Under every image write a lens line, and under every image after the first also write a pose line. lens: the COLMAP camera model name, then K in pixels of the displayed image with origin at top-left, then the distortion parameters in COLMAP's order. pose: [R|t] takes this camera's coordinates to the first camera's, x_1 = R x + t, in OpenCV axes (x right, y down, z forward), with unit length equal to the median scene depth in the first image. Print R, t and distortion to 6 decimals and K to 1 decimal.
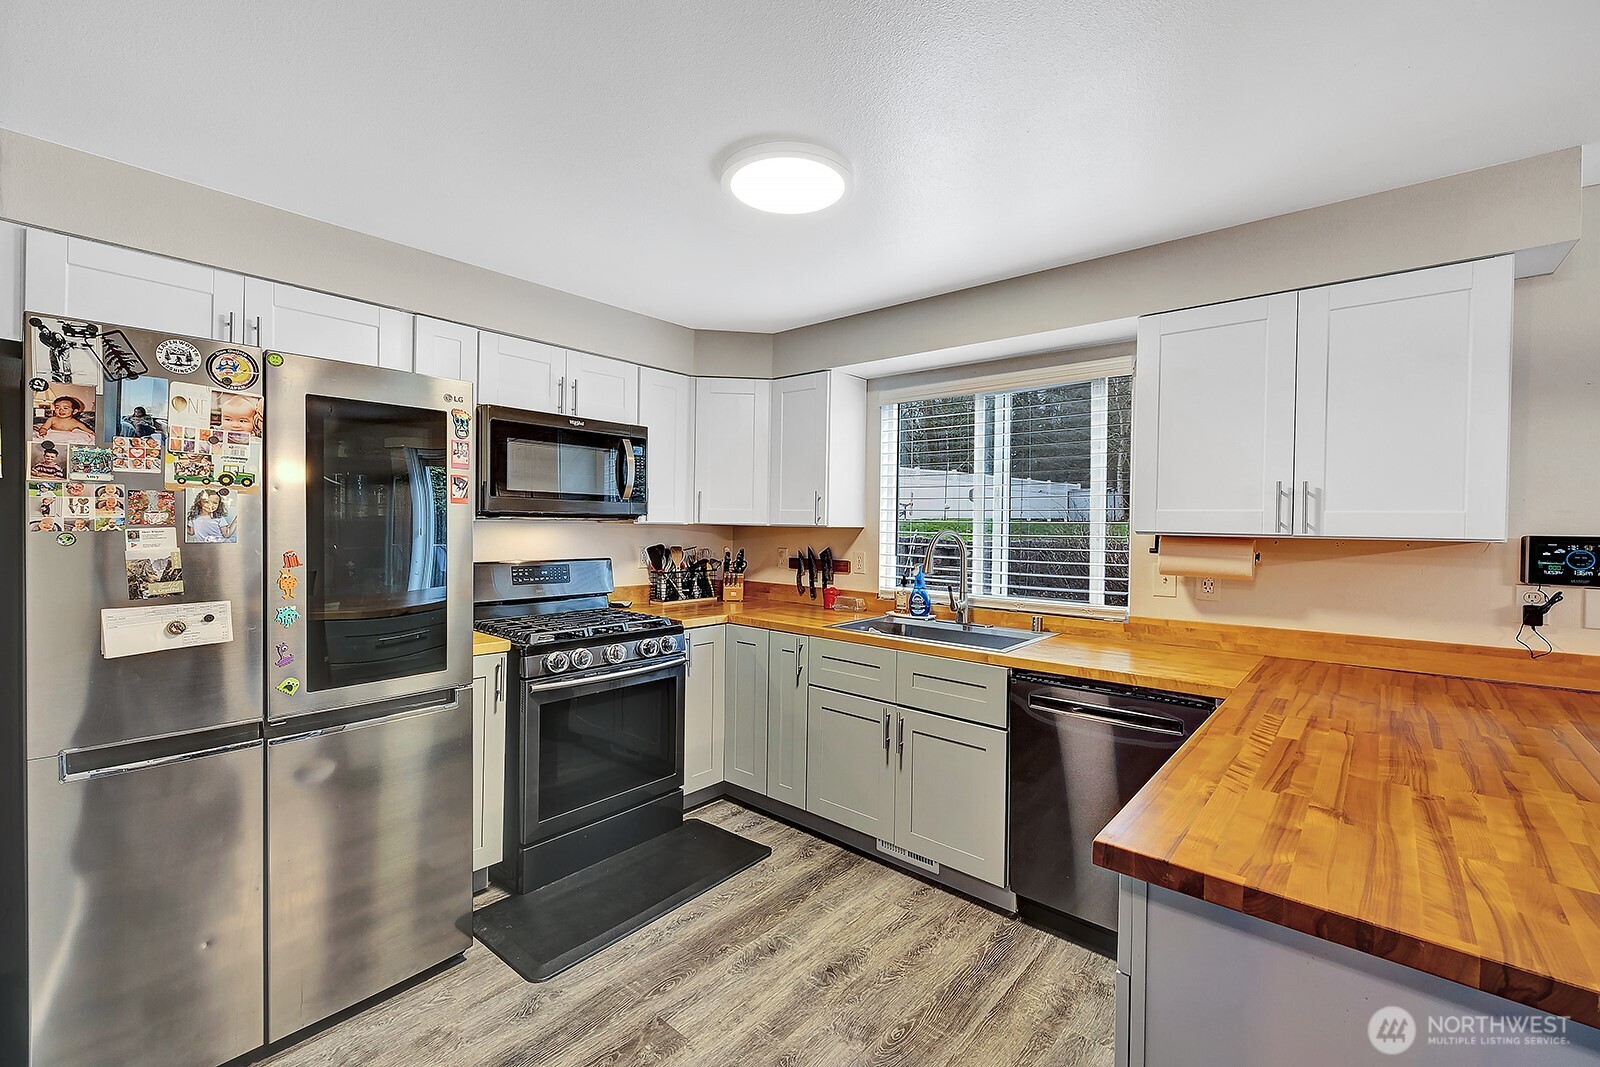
lens RADIAL K [[684.5, 0, 798.1], [0, 684.5, 526.5], [0, 0, 1]] dist [-0.003189, -0.000244]
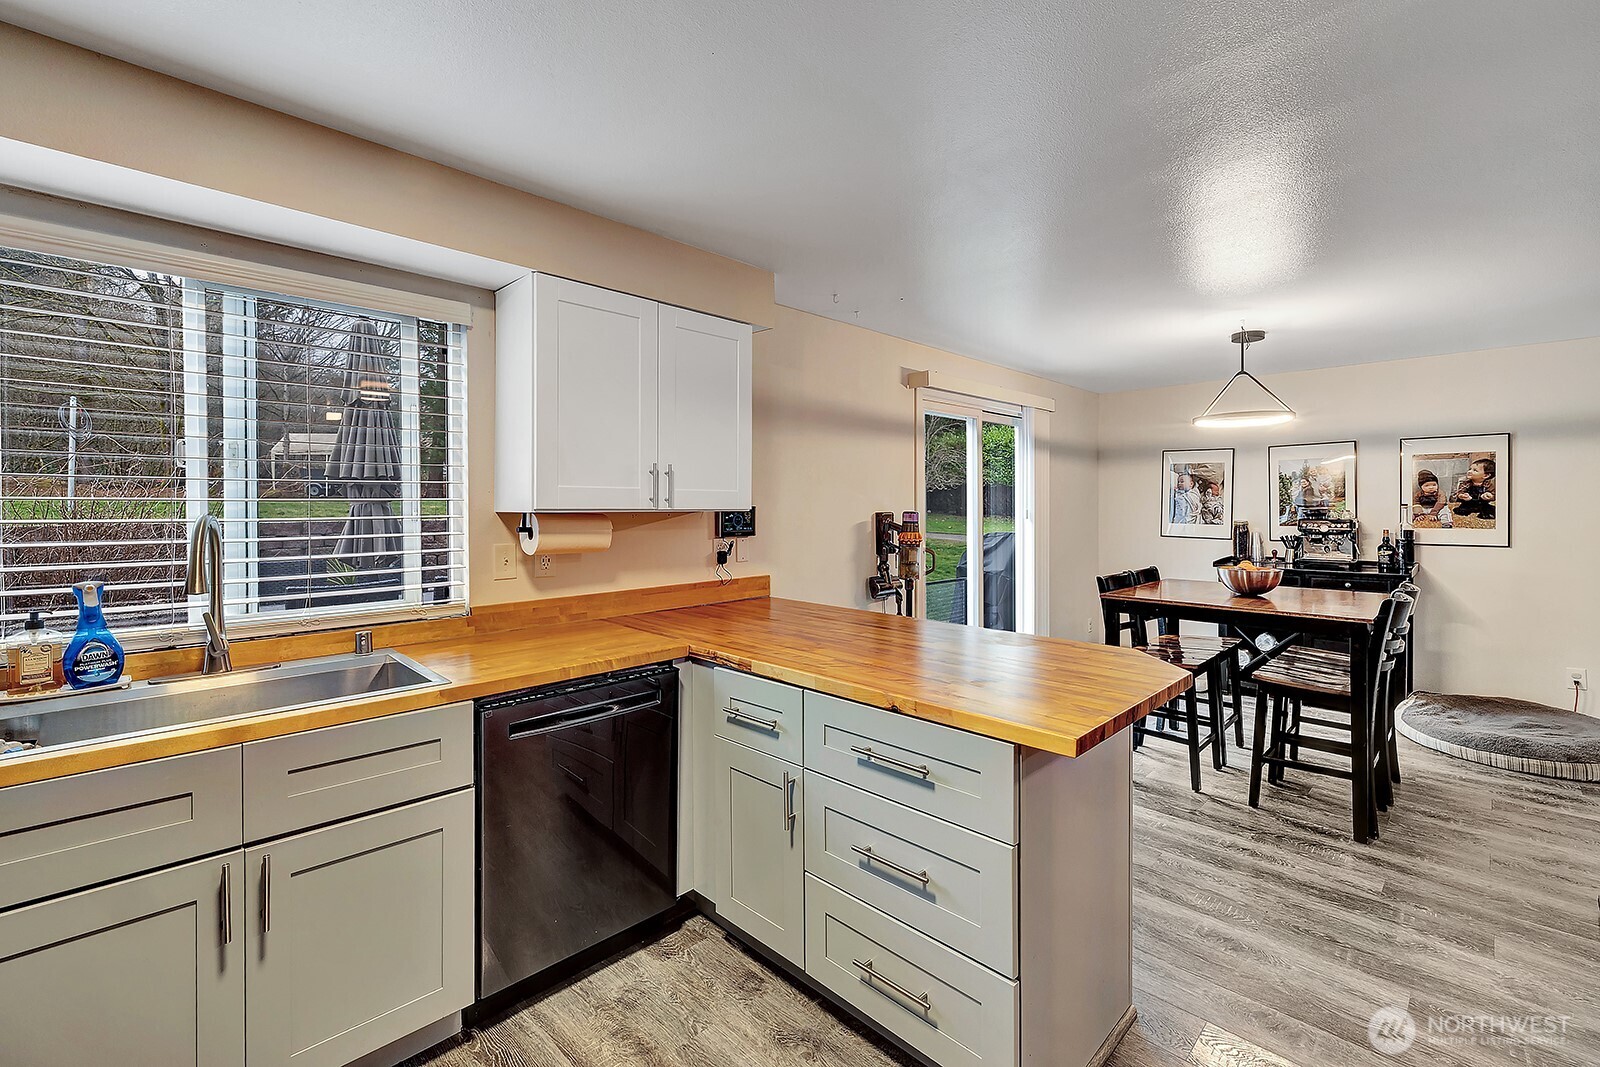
lens RADIAL K [[684.5, 0, 794.5], [0, 684.5, 507.3], [0, 0, 1]] dist [-0.003189, -0.000244]
pose [[0.072168, -0.018589, 0.997219, -0.363483], [0.005693, 0.999818, 0.018226, -0.009173], [-0.997376, 0.004362, 0.072261, 0.563366]]
